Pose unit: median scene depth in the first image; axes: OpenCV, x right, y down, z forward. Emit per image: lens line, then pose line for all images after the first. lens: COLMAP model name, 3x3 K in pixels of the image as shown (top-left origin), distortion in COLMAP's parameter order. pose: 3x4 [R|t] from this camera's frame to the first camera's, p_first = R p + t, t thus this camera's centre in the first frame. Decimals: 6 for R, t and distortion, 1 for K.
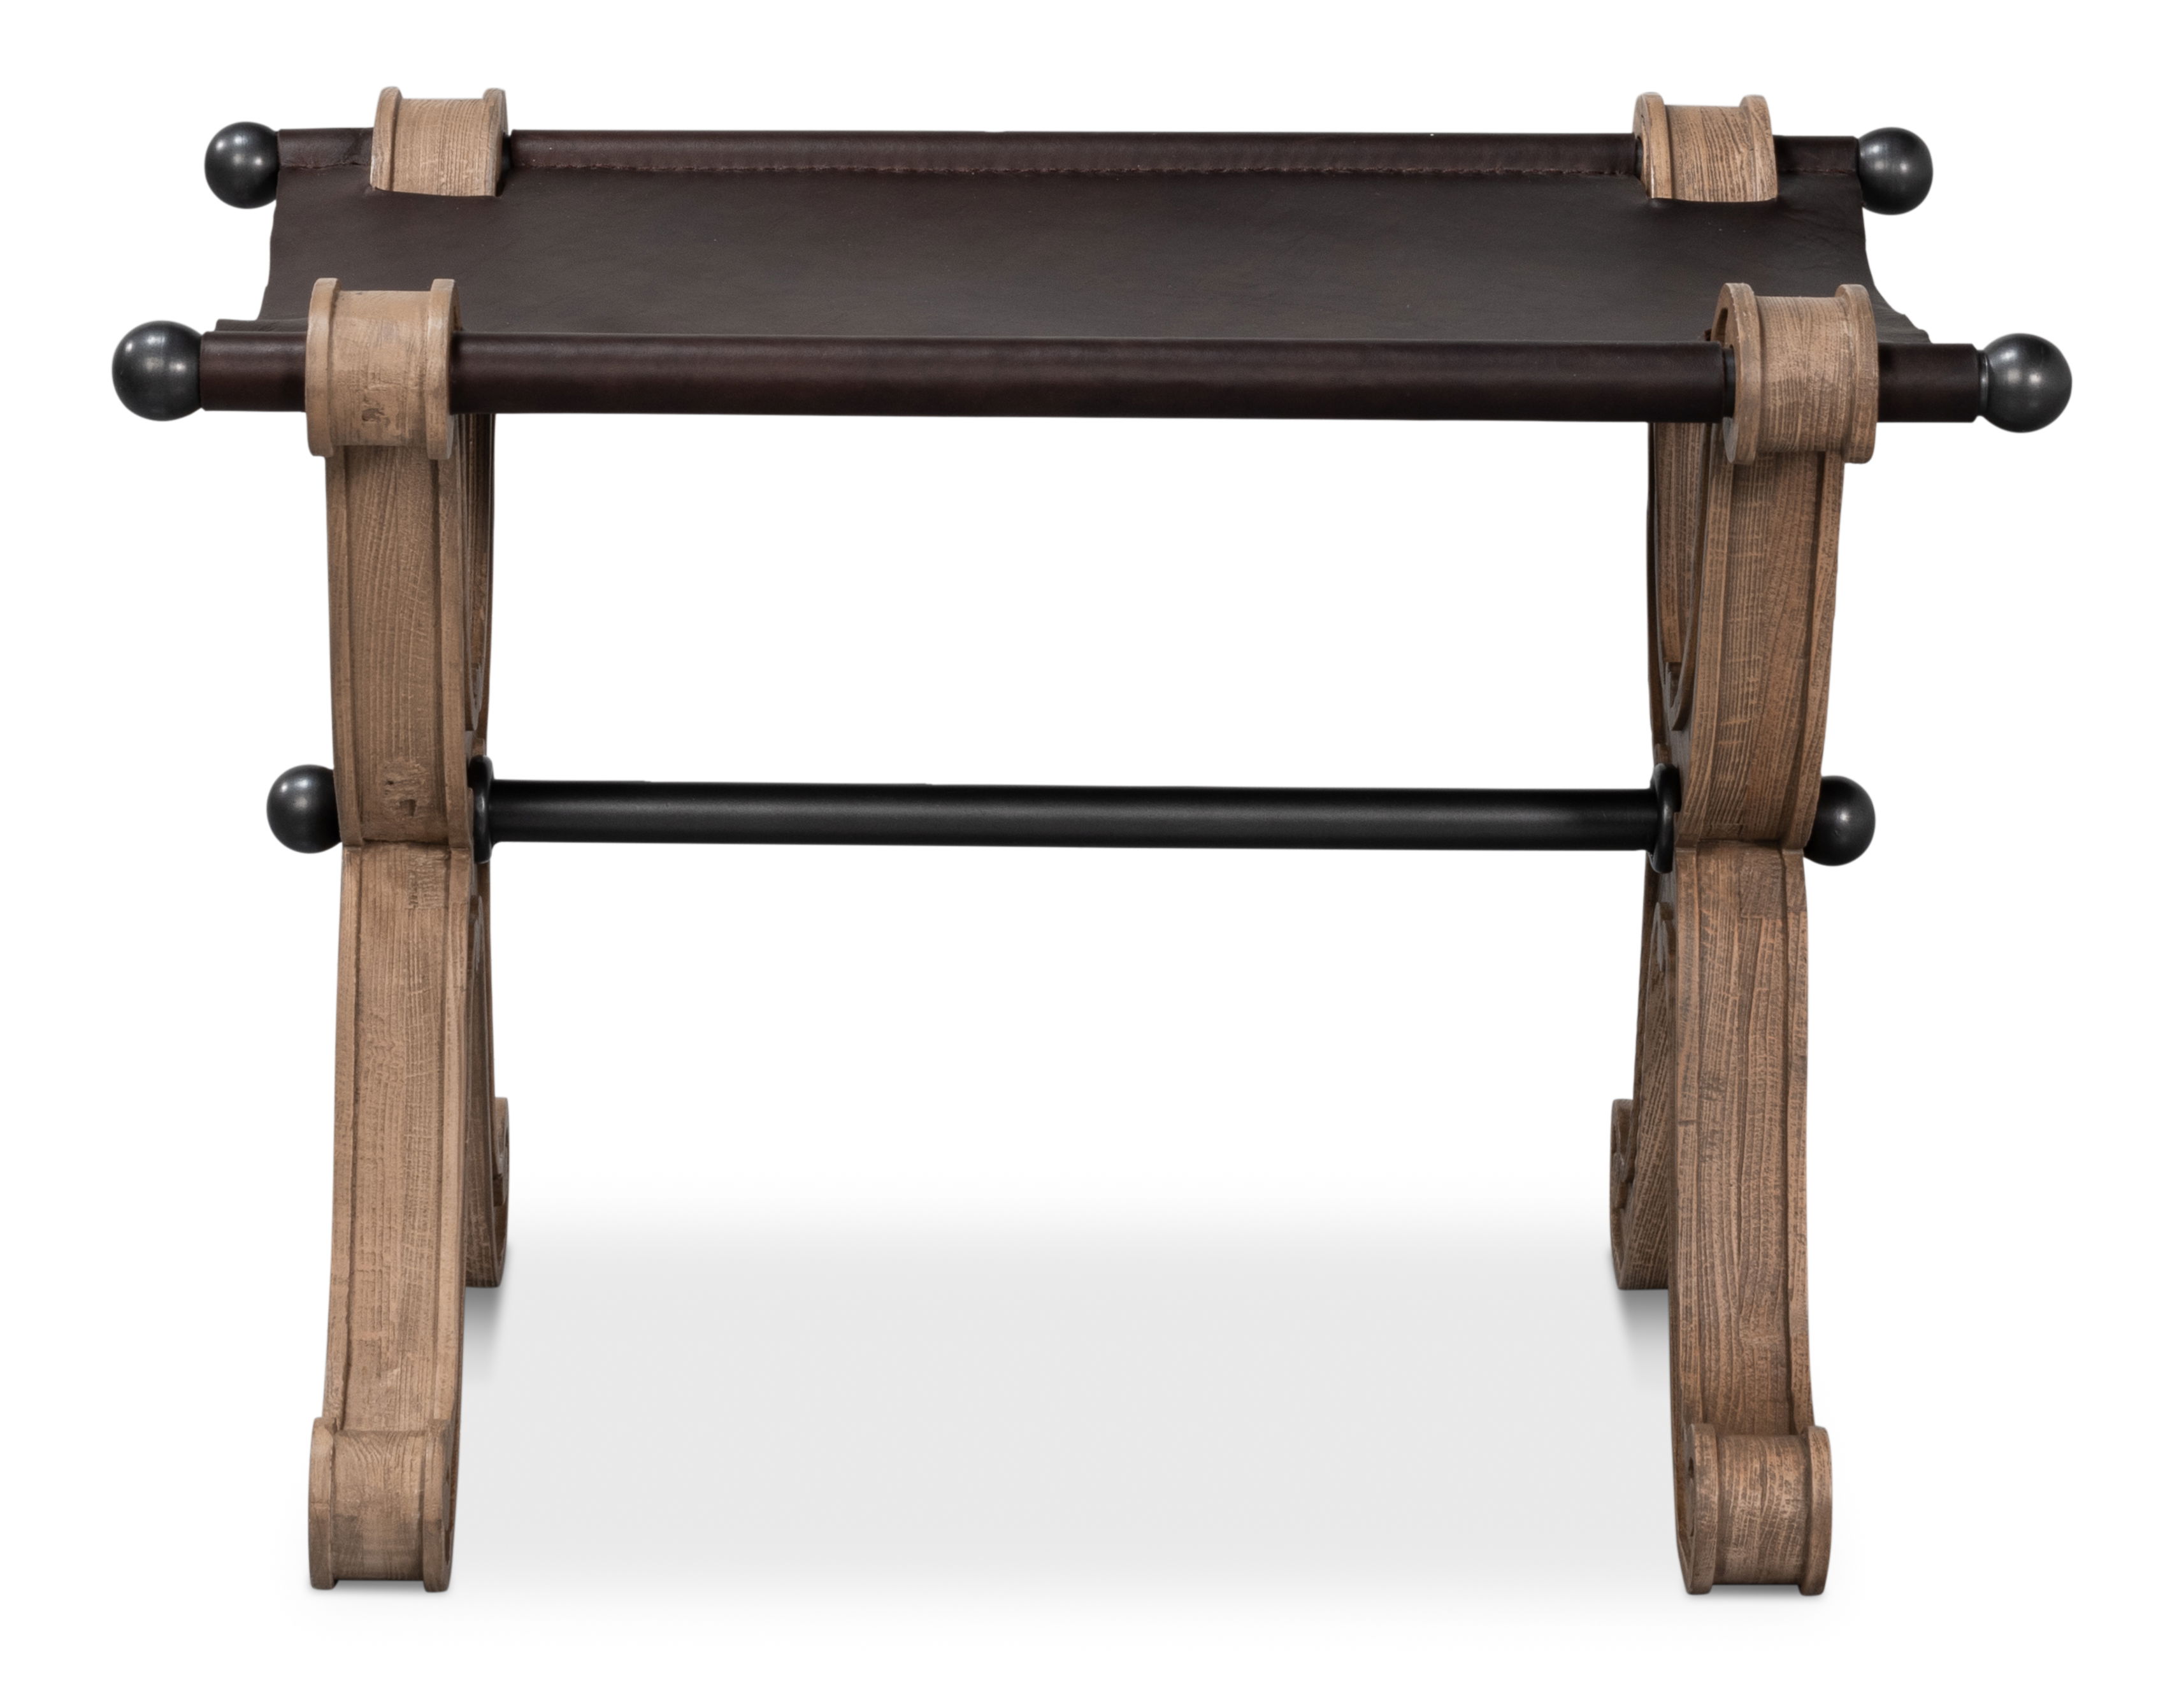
lens RADIAL K [[7824.1, 0, 1093.3], [0, 7824.1, 830.8], [0, 0, 1]] dist [0.073543, 0.000000]
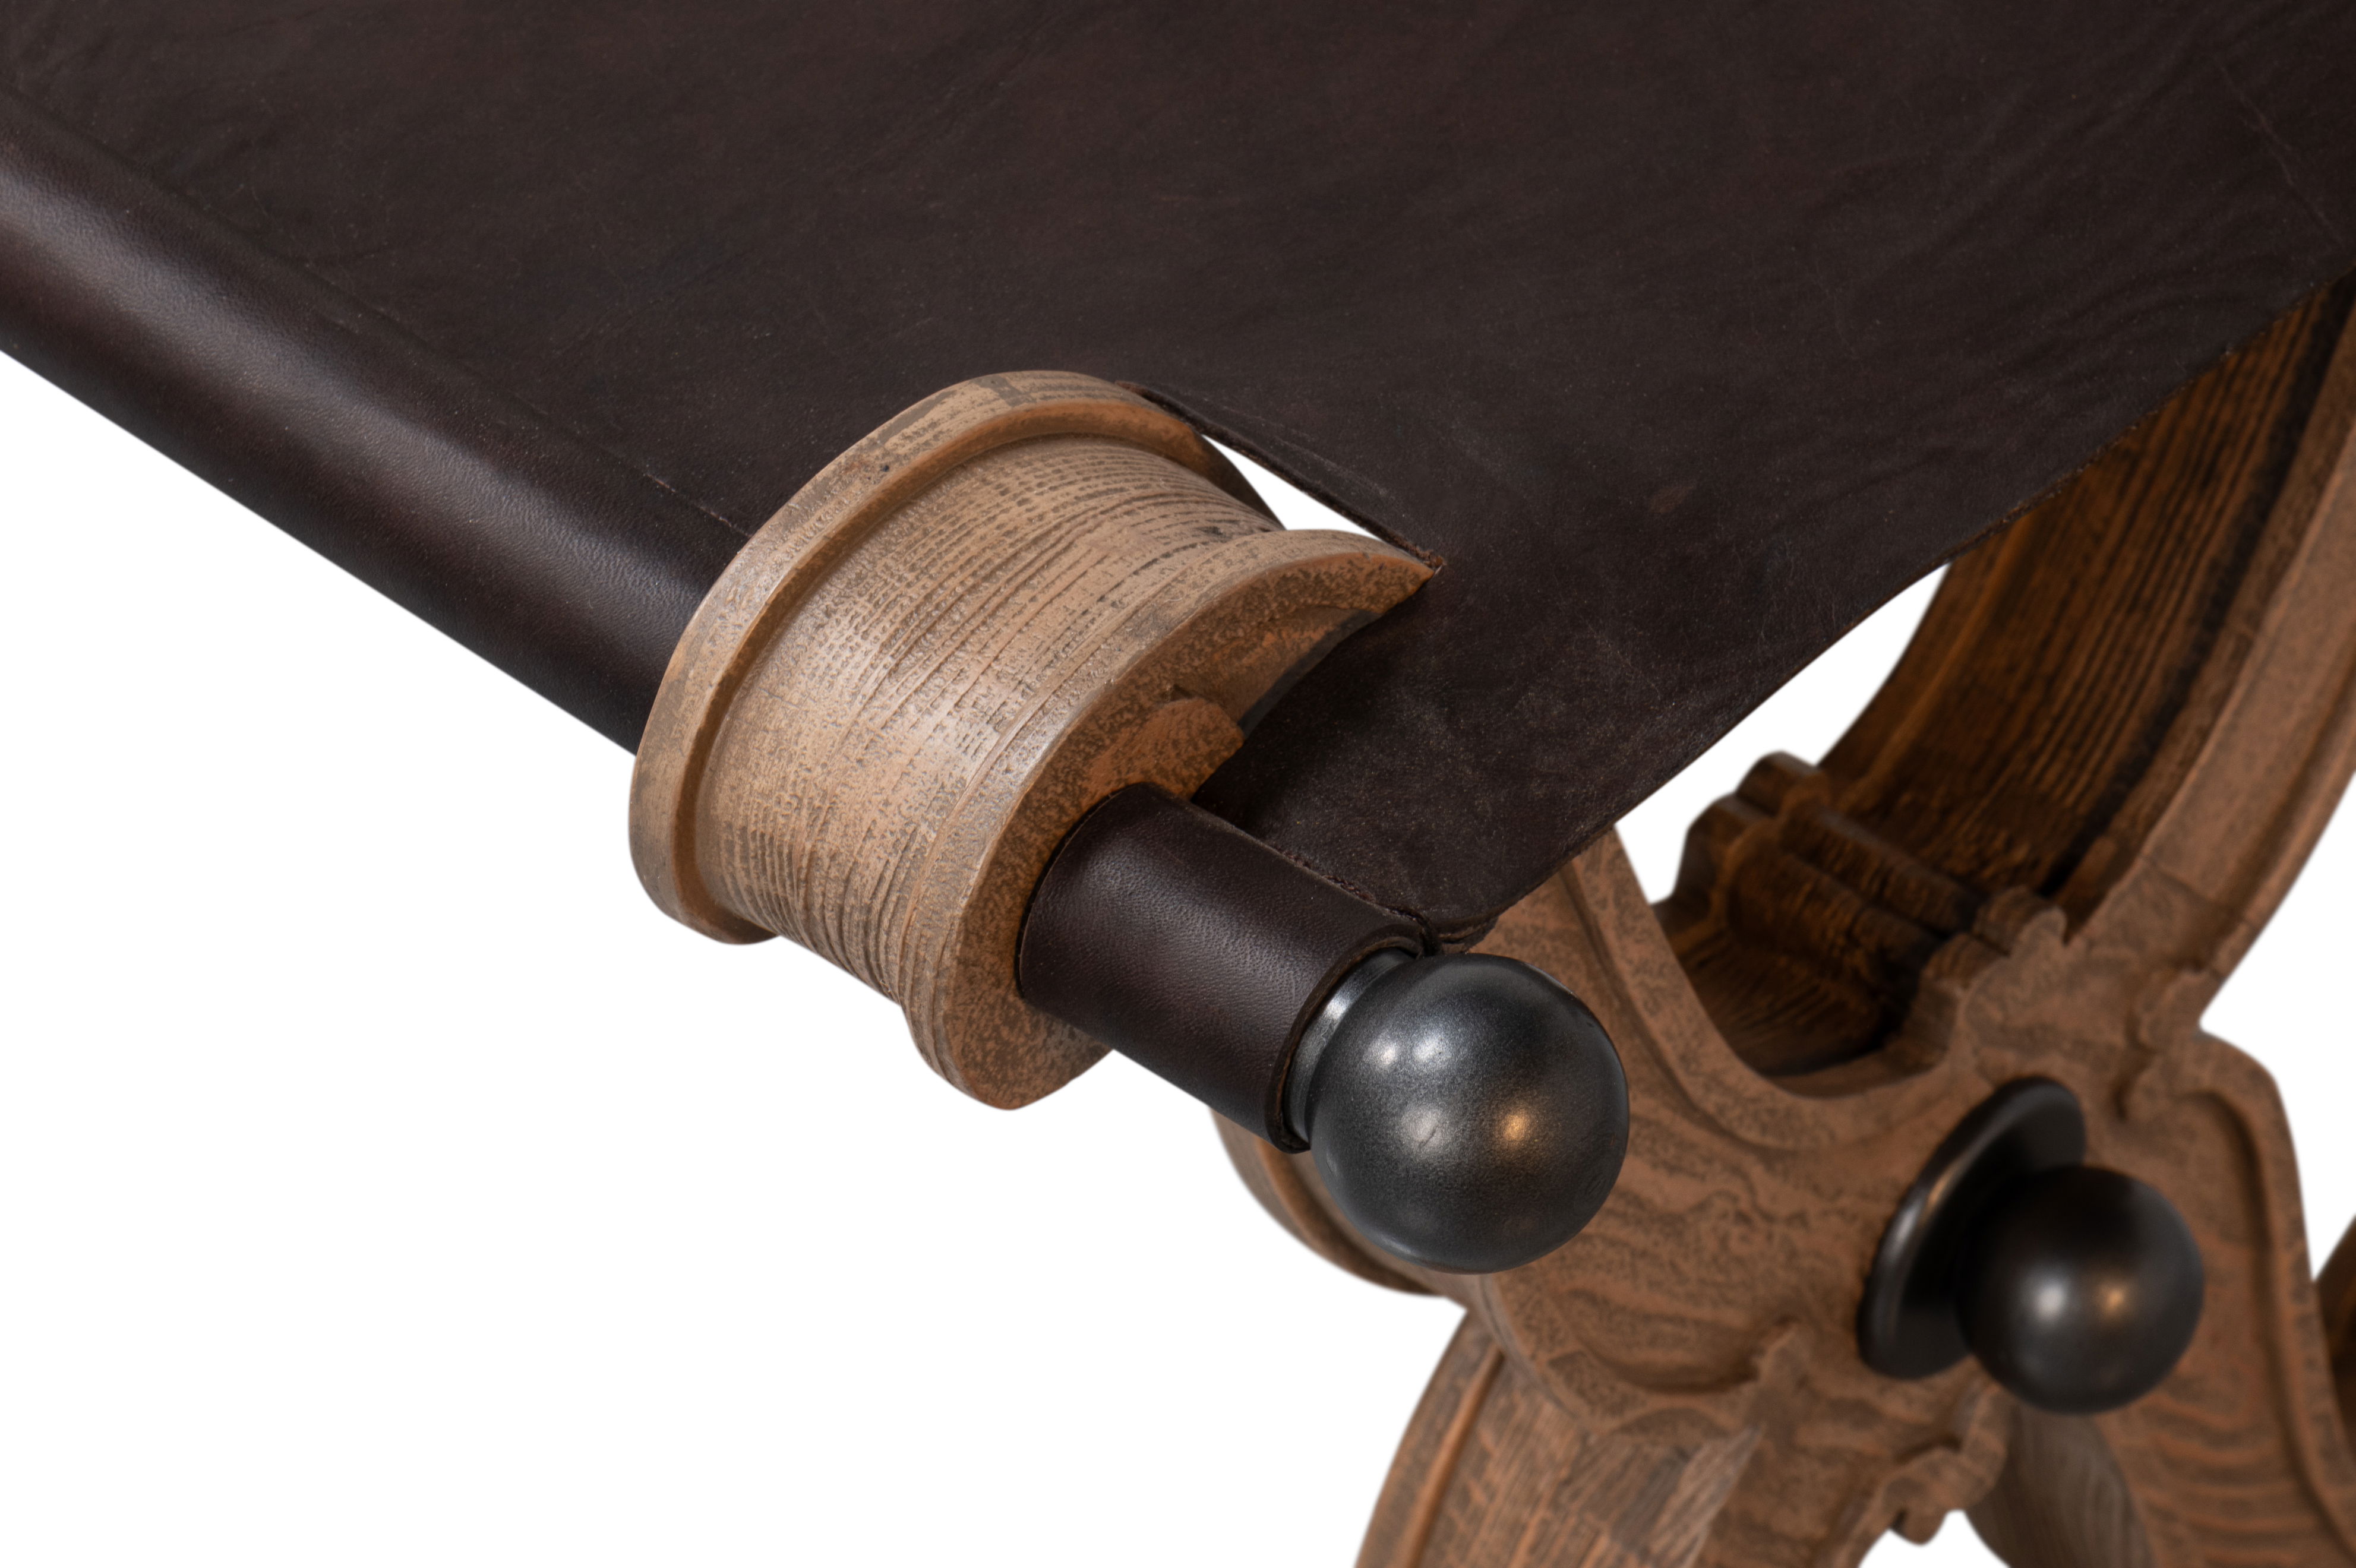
lens RADIAL K [[9350.1, 0, 1173.7], [0, 9350.1, 782.5], [0, 0, 1]] dist [-0.297417, 0.000000]
pose [[0.746103, 0.466067, -0.475513, 0.266221], [-0.184880, 0.831095, 0.524501, -0.248985], [0.639649, -0.303419, 0.706248, 0.687623]]
